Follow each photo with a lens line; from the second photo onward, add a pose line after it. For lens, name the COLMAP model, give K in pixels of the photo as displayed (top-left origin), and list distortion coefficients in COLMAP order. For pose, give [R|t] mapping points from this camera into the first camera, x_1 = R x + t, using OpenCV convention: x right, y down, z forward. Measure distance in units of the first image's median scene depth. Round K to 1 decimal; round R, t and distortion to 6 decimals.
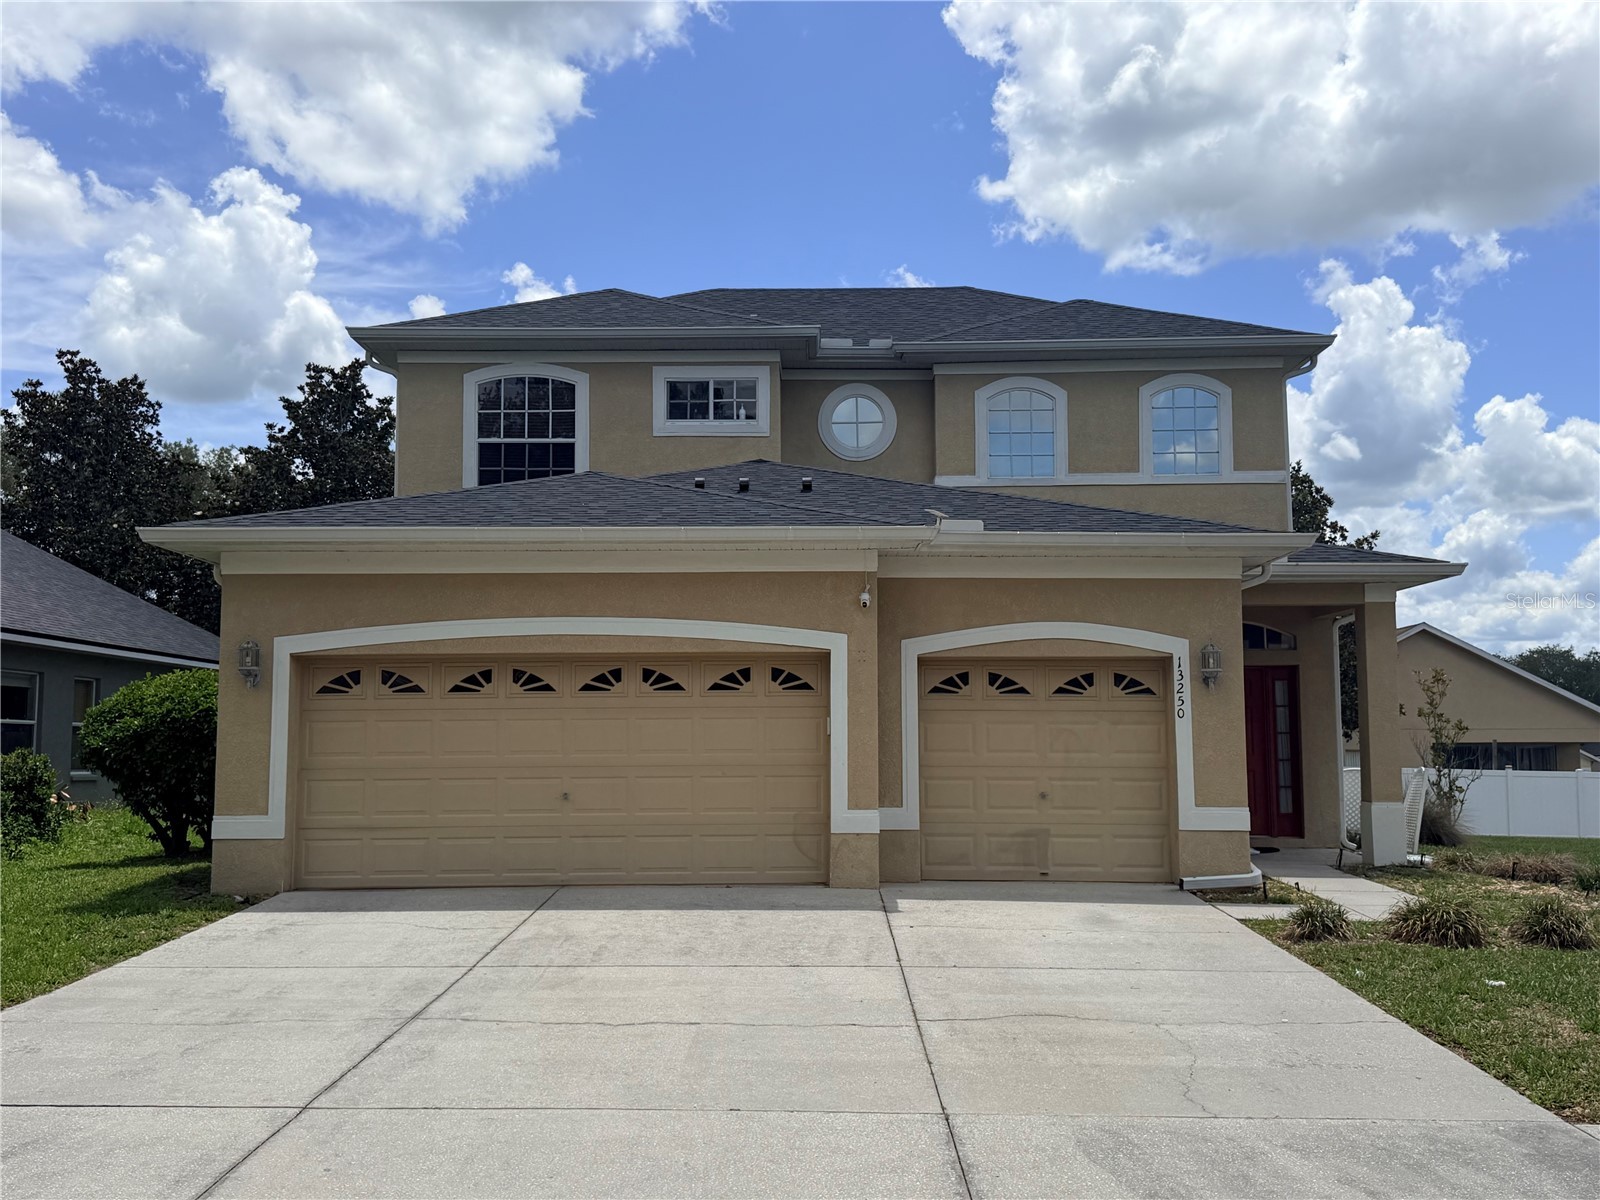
lens RADIAL K [[1568.5, 0, 809.4], [0, 1568.5, 619.8], [0, 0, 1]] dist [0.198831, -0.402078]
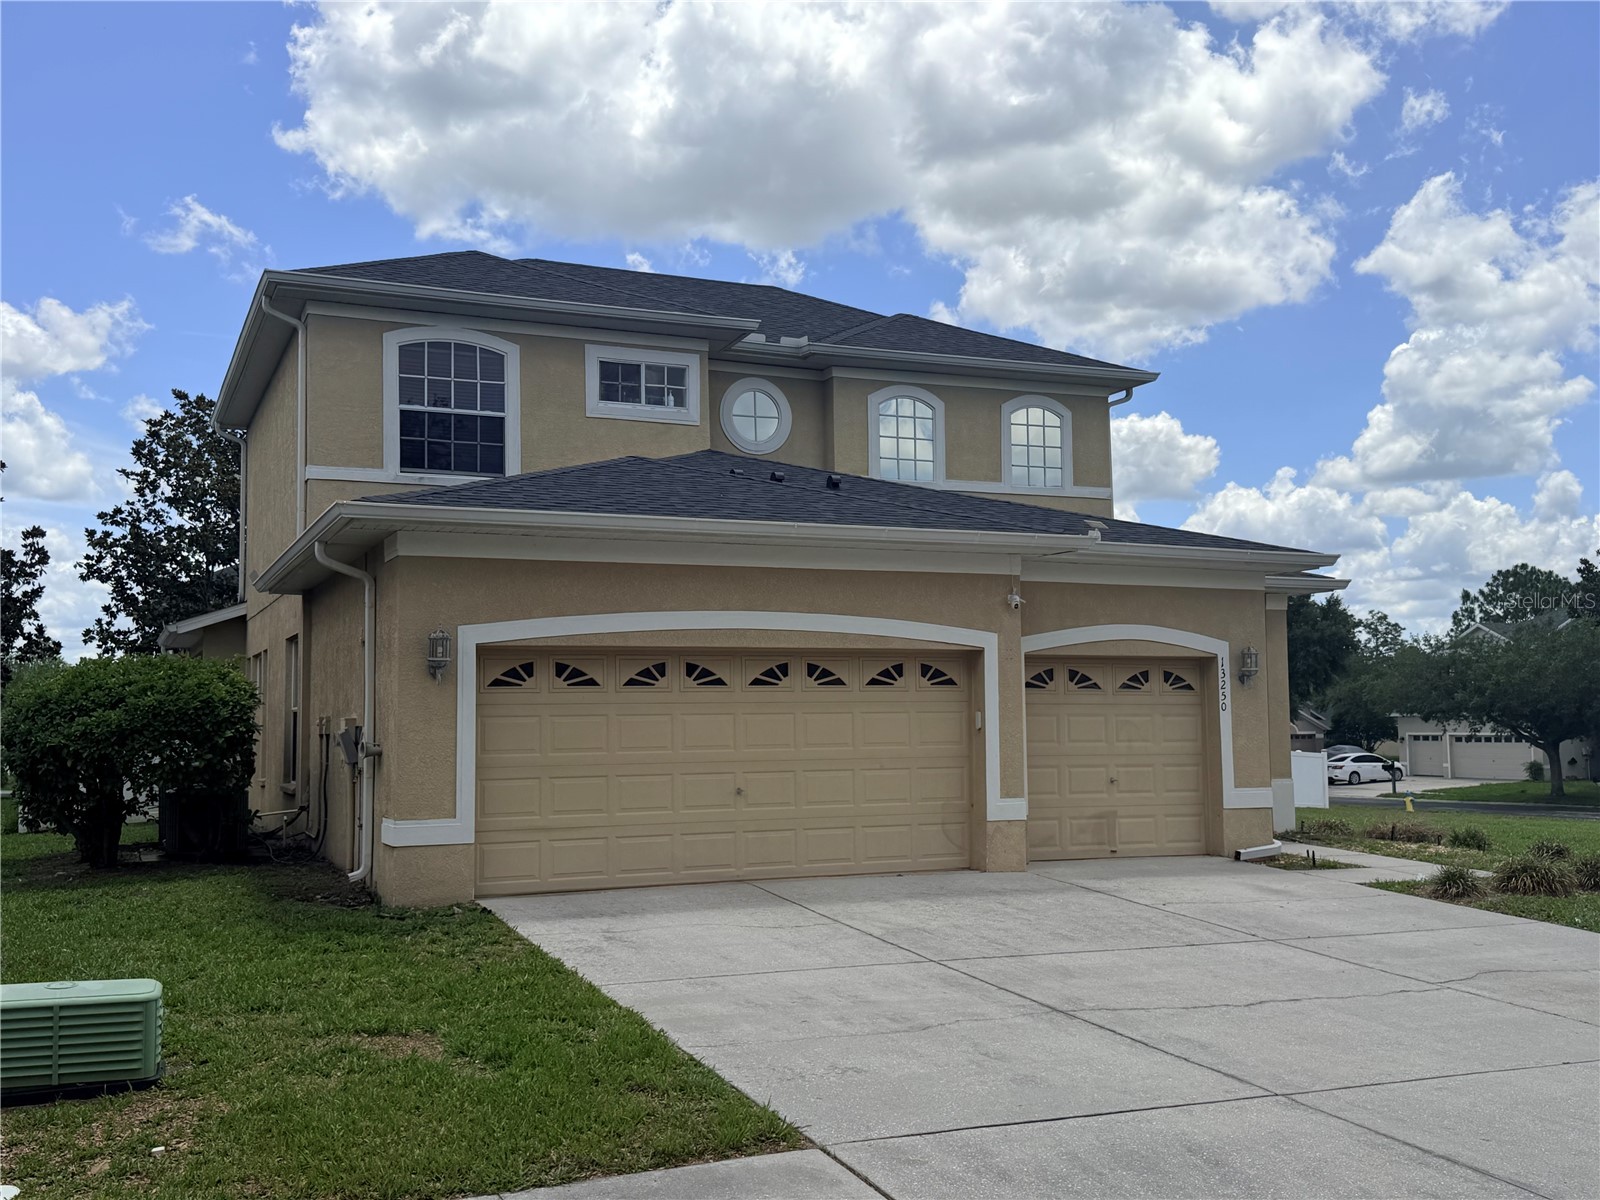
lens RADIAL K [[1568.5, 0, 809.4], [0, 1568.5, 619.8], [0, 0, 1]] dist [0.198831, -0.402078]
pose [[0.911829, 0.020555, 0.410056, -0.502614], [-0.026813, 0.999595, 0.009516, -0.006350], [-0.409695, -0.019671, 0.912011, 0.078580]]
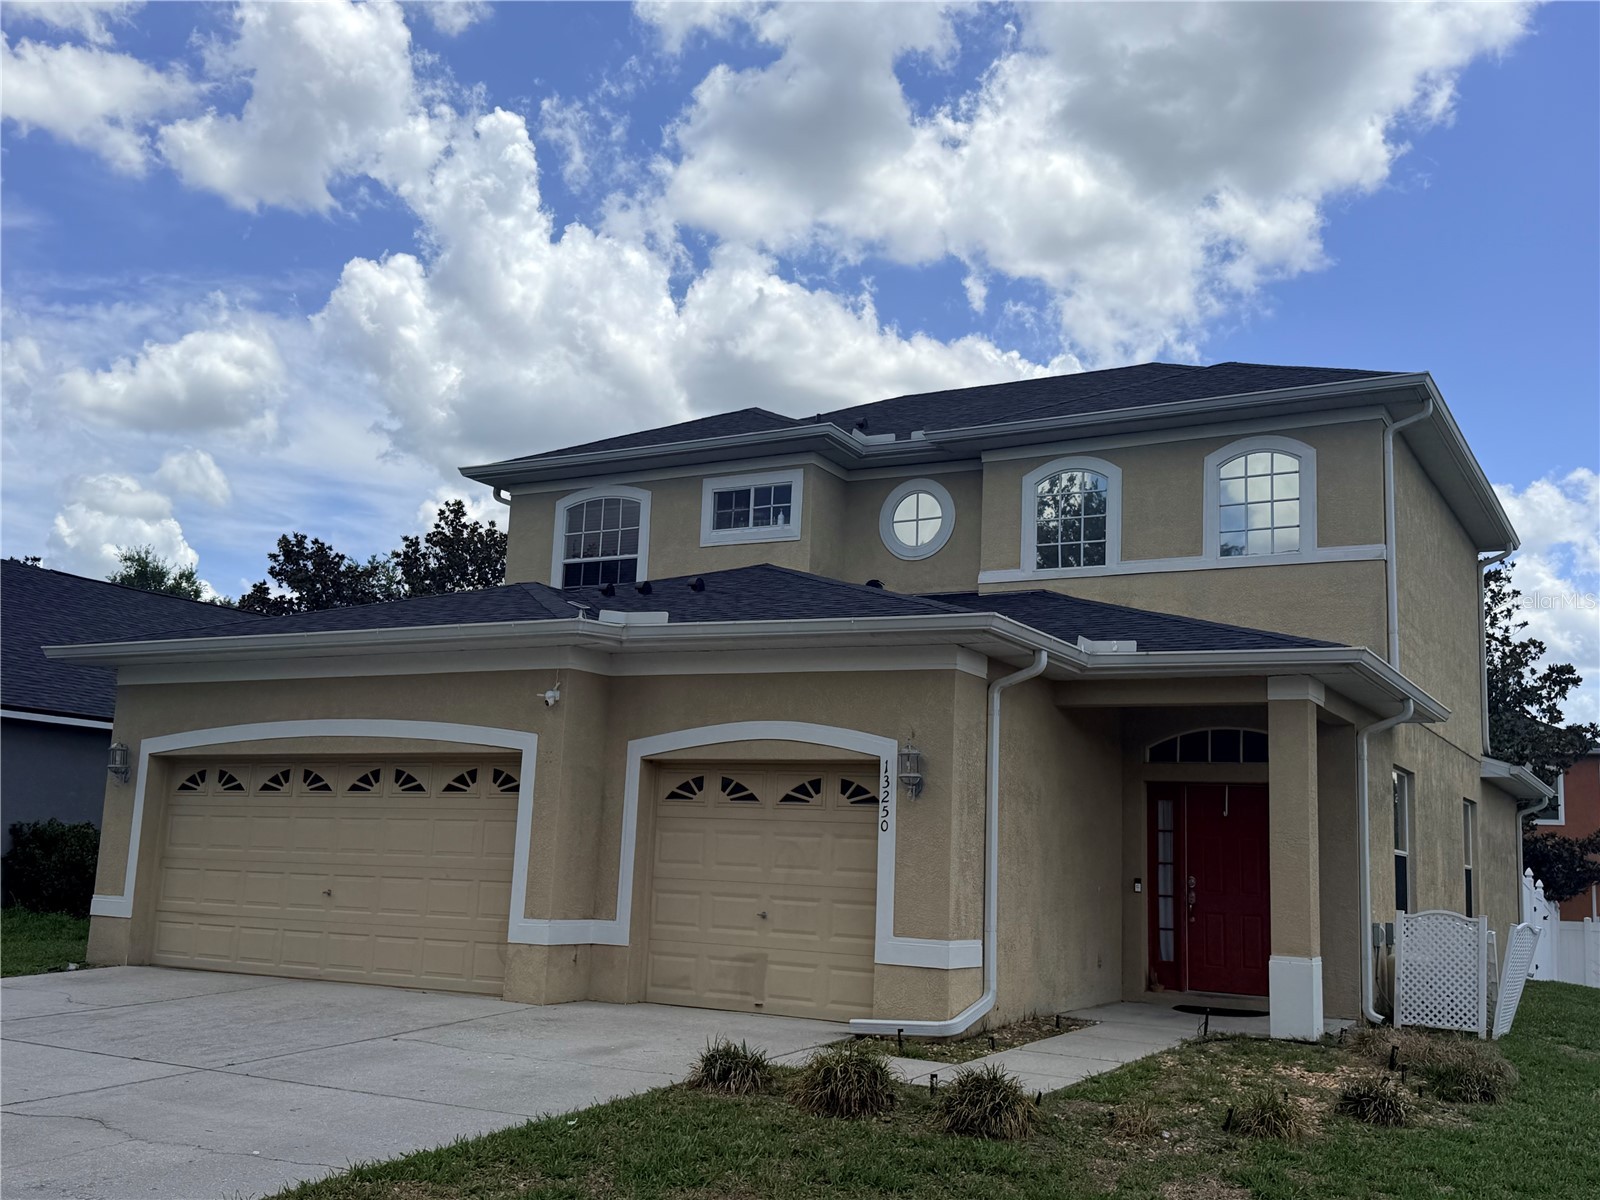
lens RADIAL K [[1568.5, 0, 809.4], [0, 1568.5, 619.8], [0, 0, 1]] dist [0.198831, -0.402078]
pose [[0.872350, -0.036788, -0.487495, 0.614408], [-0.004314, 0.996547, -0.082923, 0.018098], [0.488862, 0.074441, 0.869179, 0.221387]]
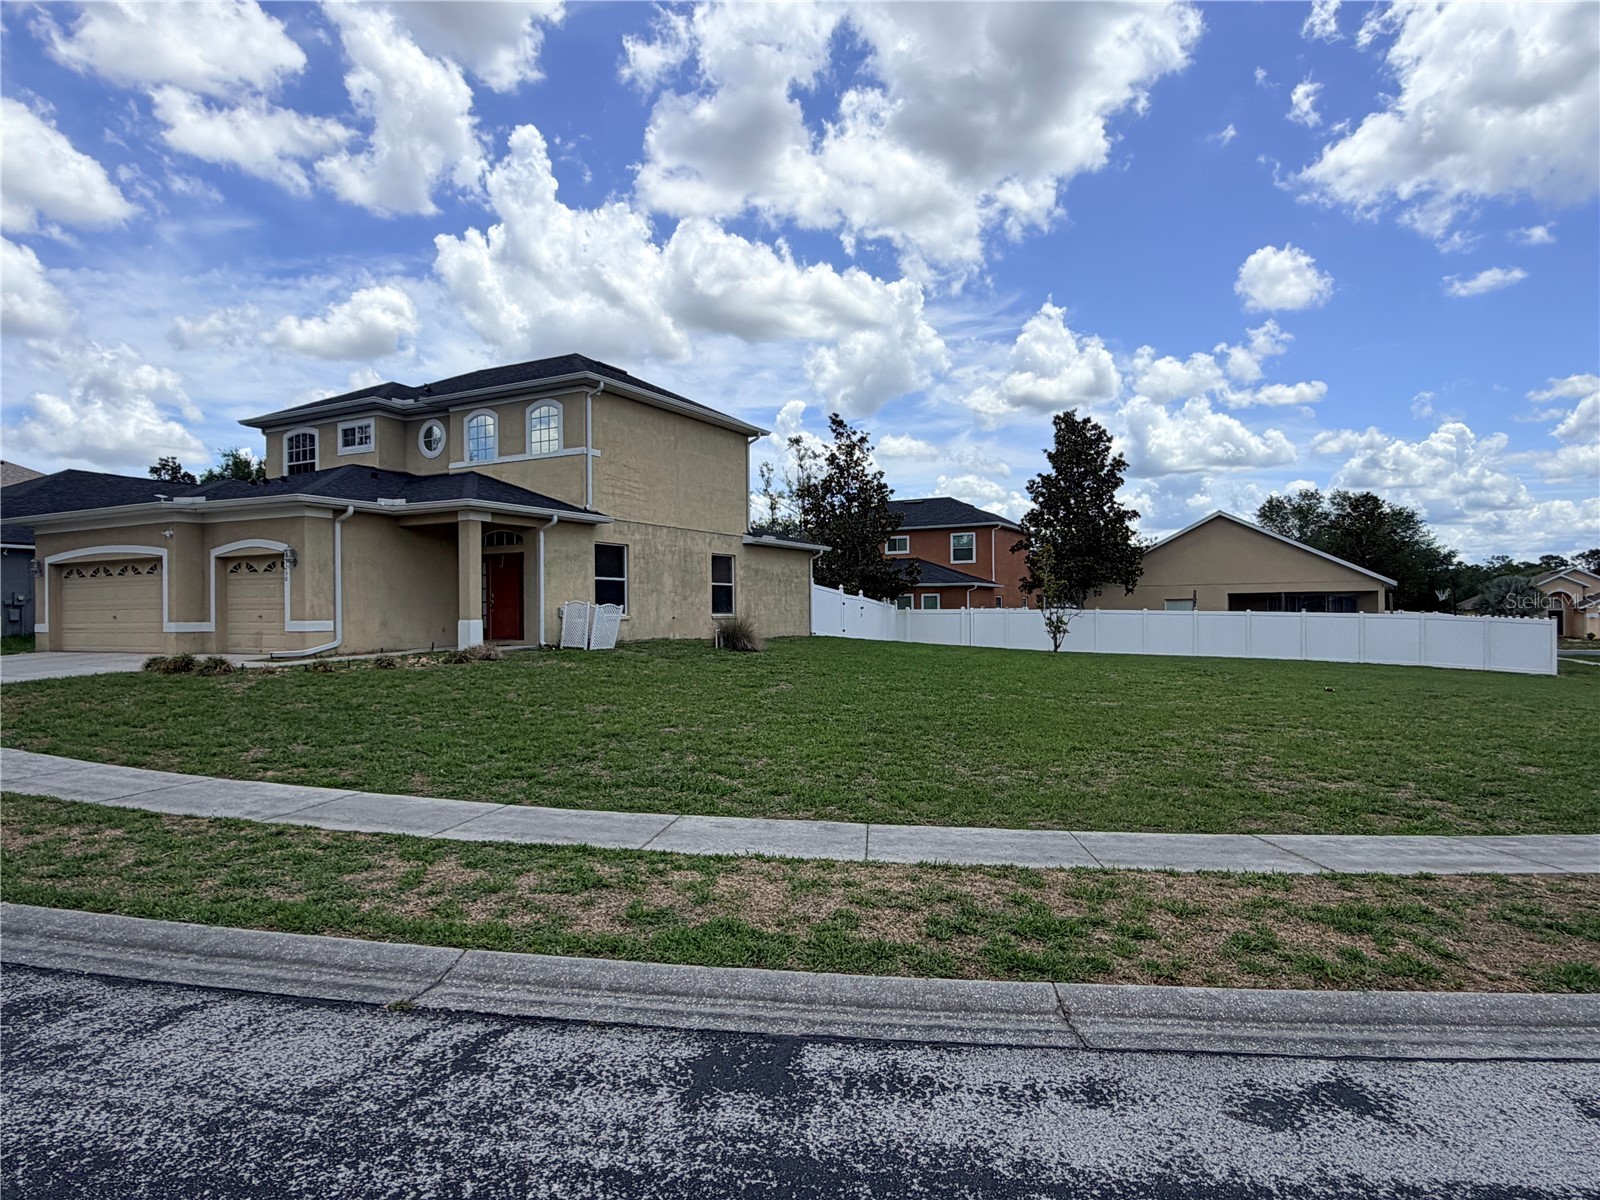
lens RADIAL K [[981.1, 0, 796.5], [0, 981.1, 609.0], [0, 0, 1]] dist [0.008446, 0.000332]
pose [[0.881154, -0.007870, -0.472764, 1.482765], [0.045842, 0.996573, 0.068851, 0.039114], [0.470602, -0.082341, 0.878495, 0.130490]]
